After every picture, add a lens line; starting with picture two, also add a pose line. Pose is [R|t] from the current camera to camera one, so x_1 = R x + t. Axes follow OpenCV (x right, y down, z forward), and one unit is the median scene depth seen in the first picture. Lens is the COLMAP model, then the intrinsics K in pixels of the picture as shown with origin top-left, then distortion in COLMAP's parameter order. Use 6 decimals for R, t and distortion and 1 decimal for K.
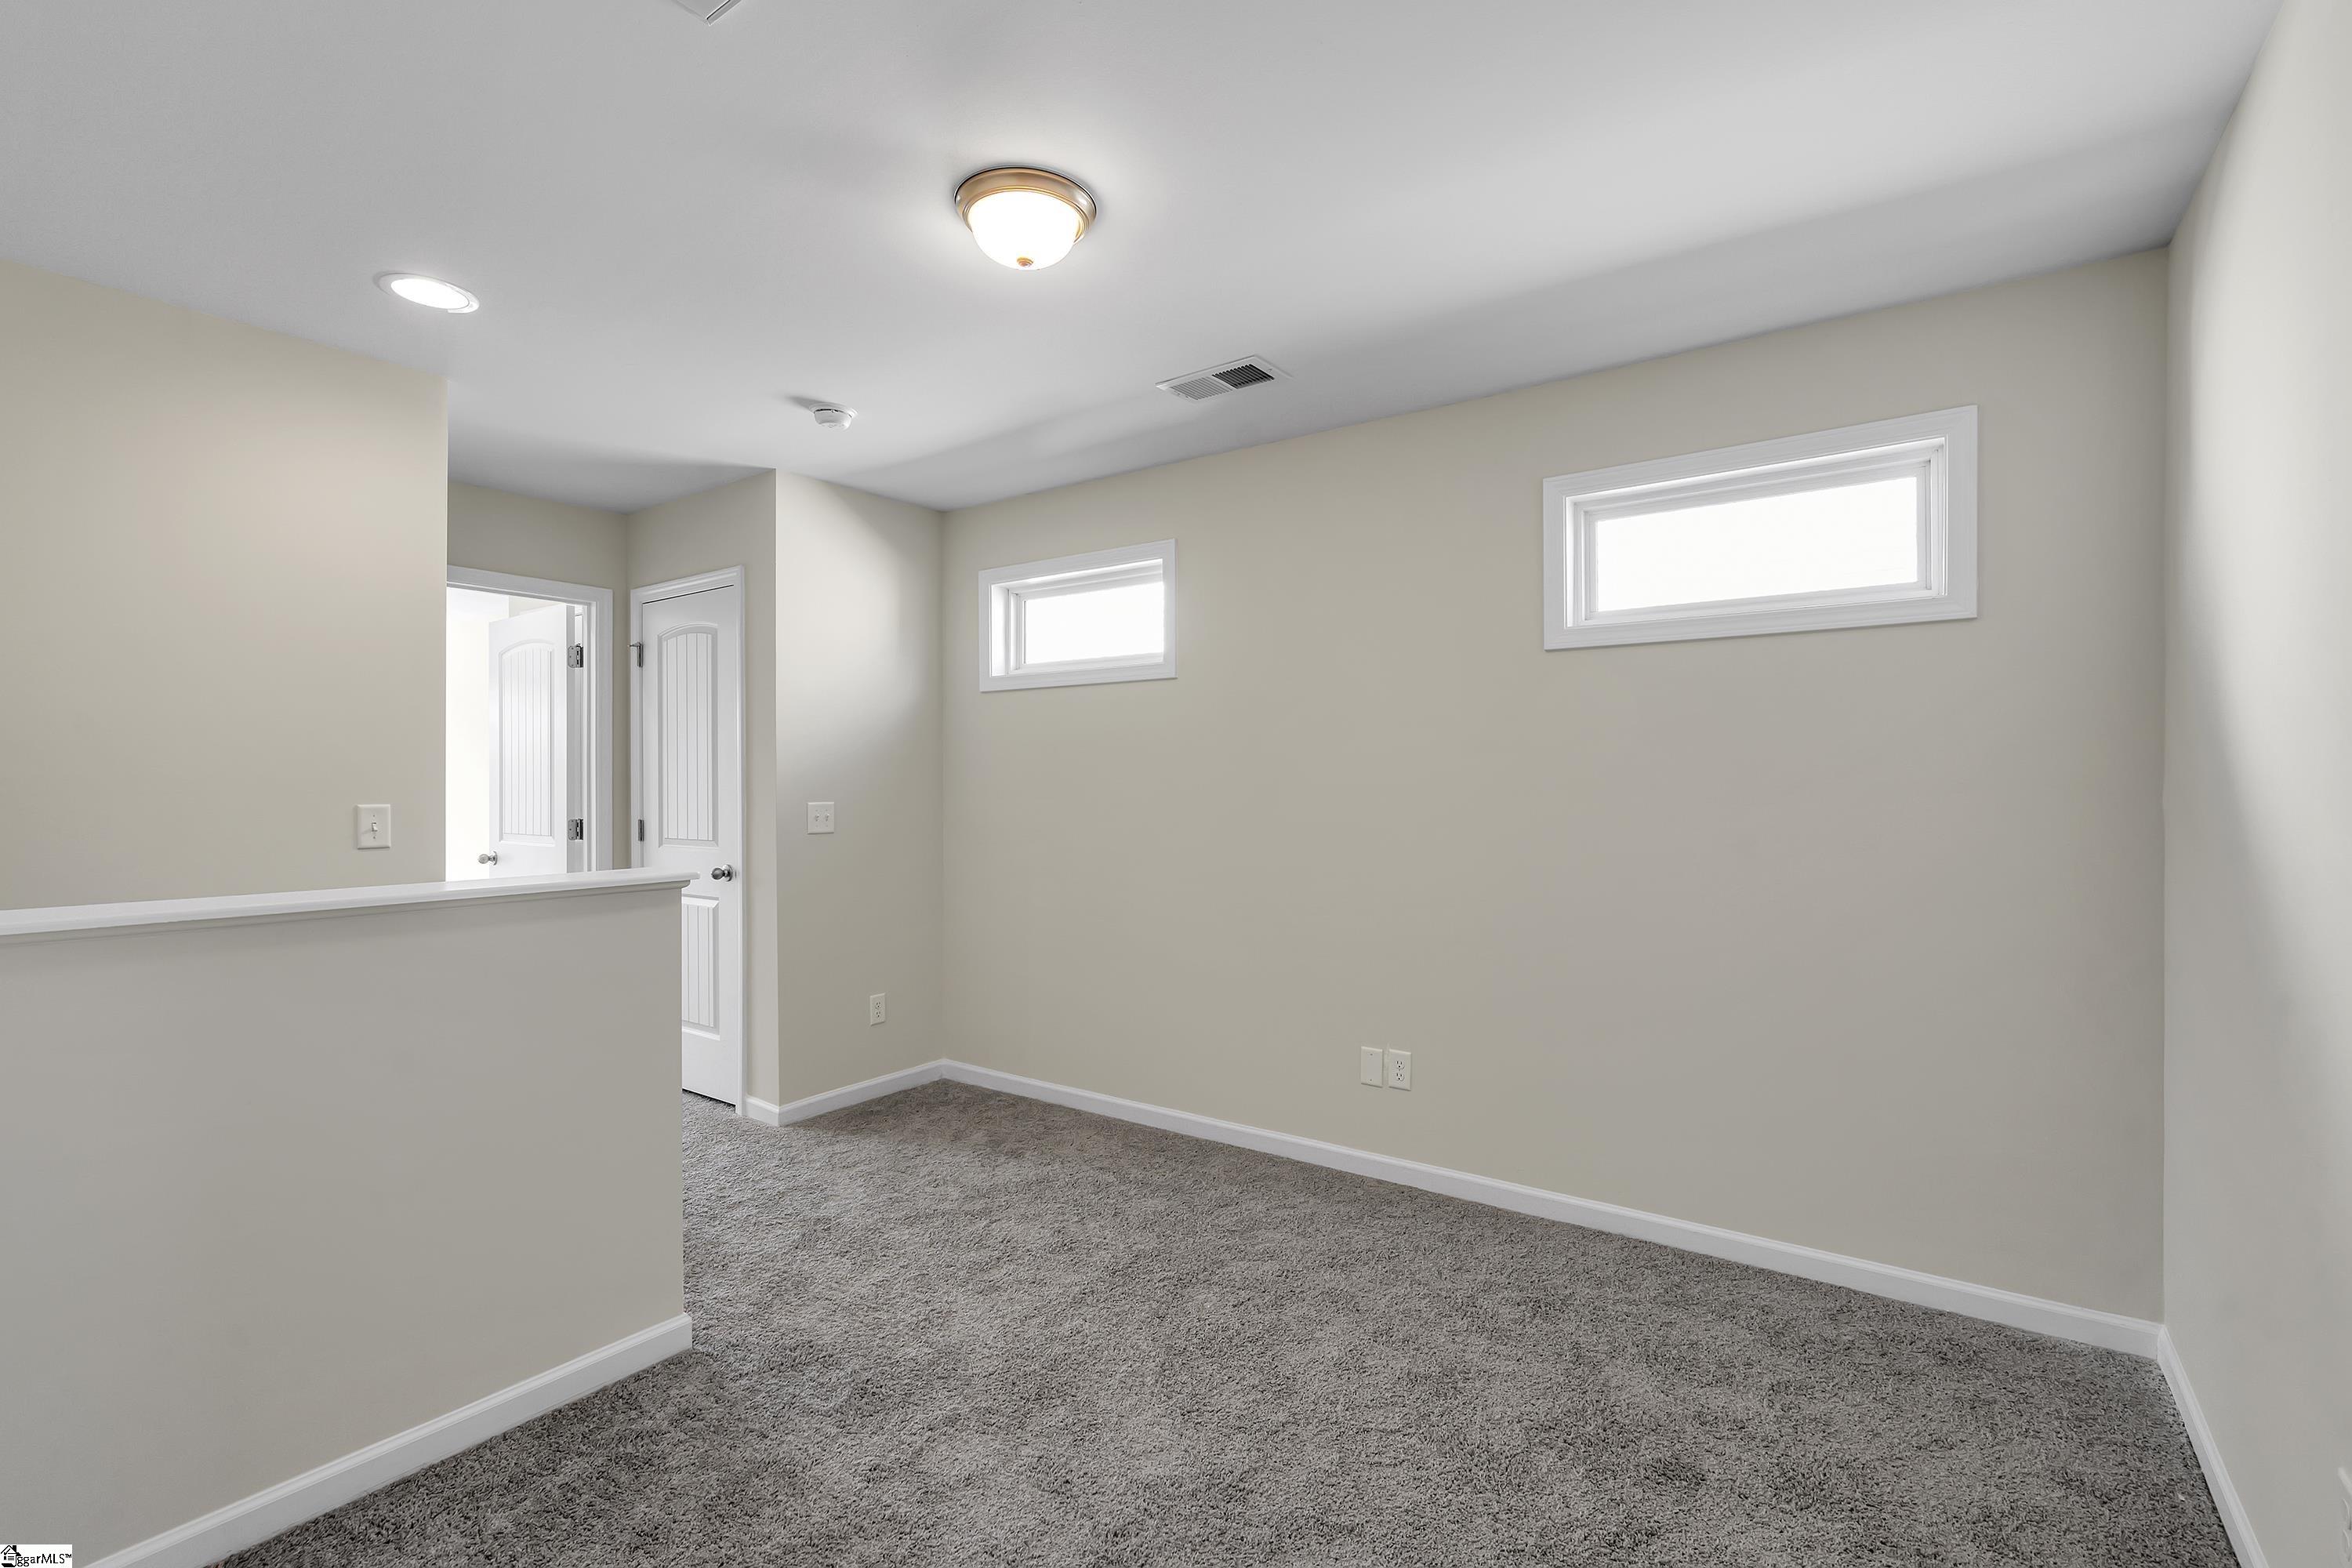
lens RADIAL K [[1055.2, 0, 1175.9], [0, 1055.2, 778.4], [0, 0, 1]] dist [-0.017558, 0.004933]
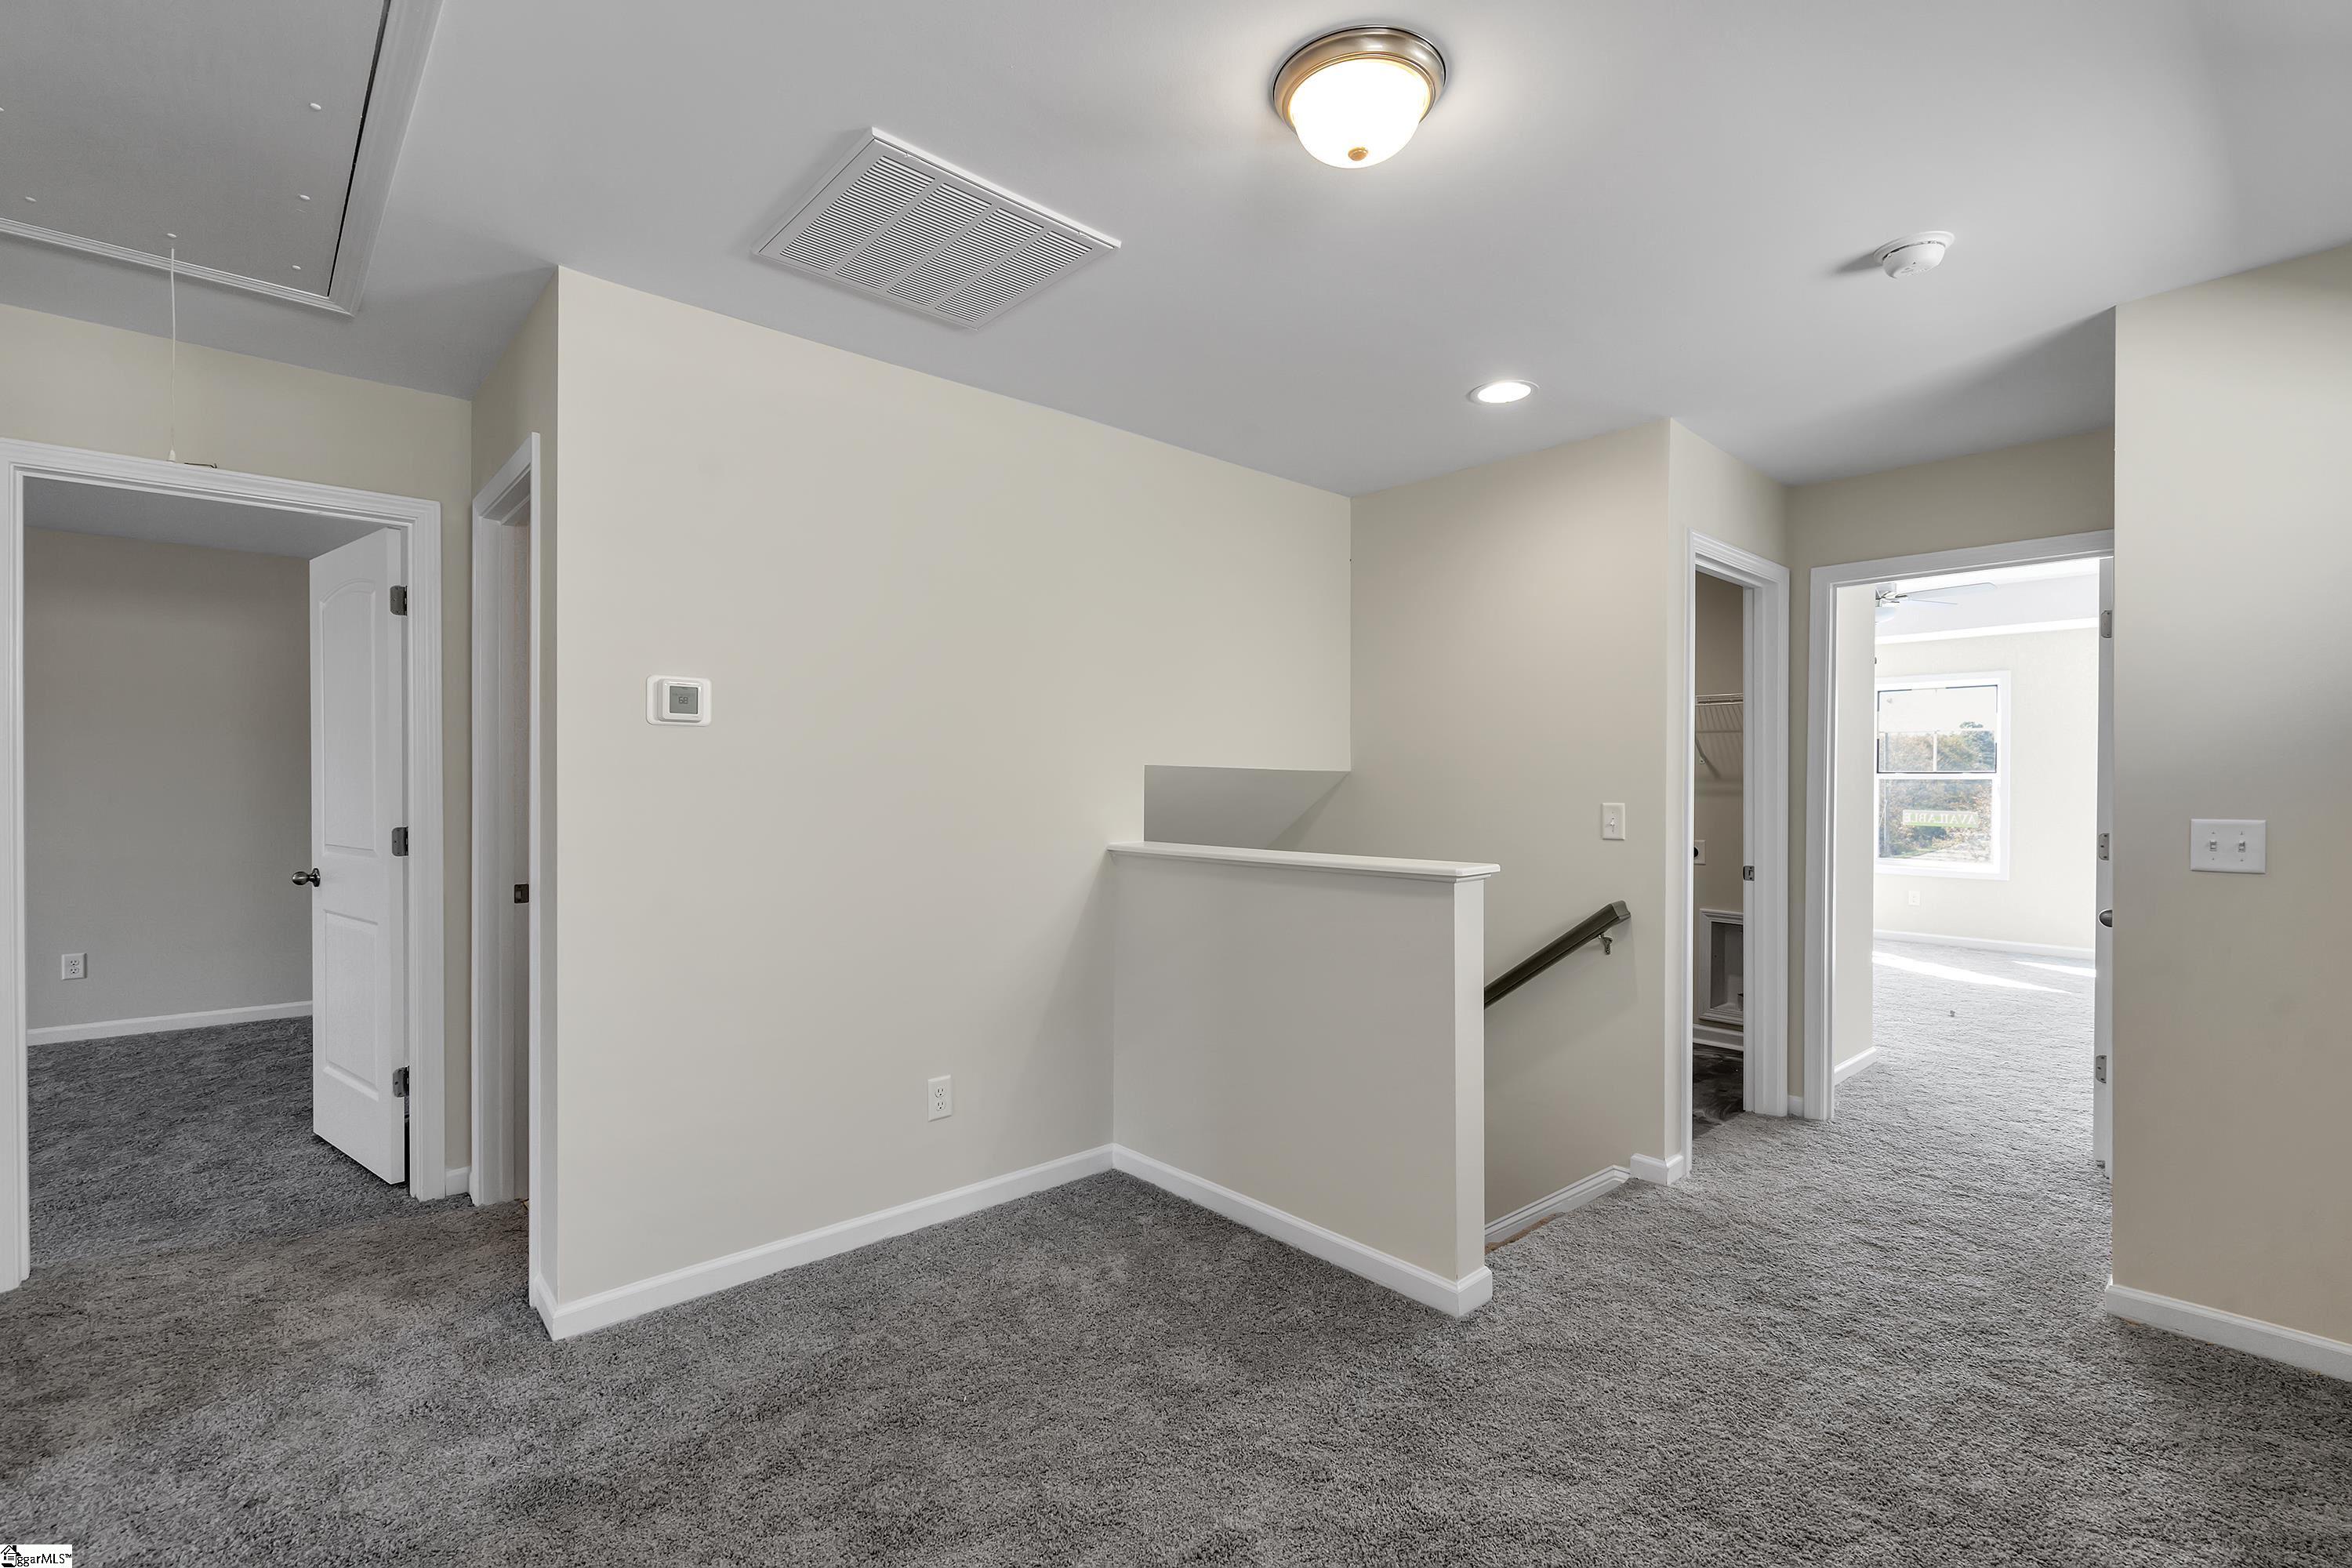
lens RADIAL K [[1055.2, 0, 1175.9], [0, 1055.2, 778.4], [0, 0, 1]] dist [-0.017558, 0.004933]
pose [[-0.221061, -0.008071, -0.975226, 0.427817], [-0.000607, 0.999967, -0.008138, 0.005460], [0.975260, -0.001207, -0.221059, 0.644366]]
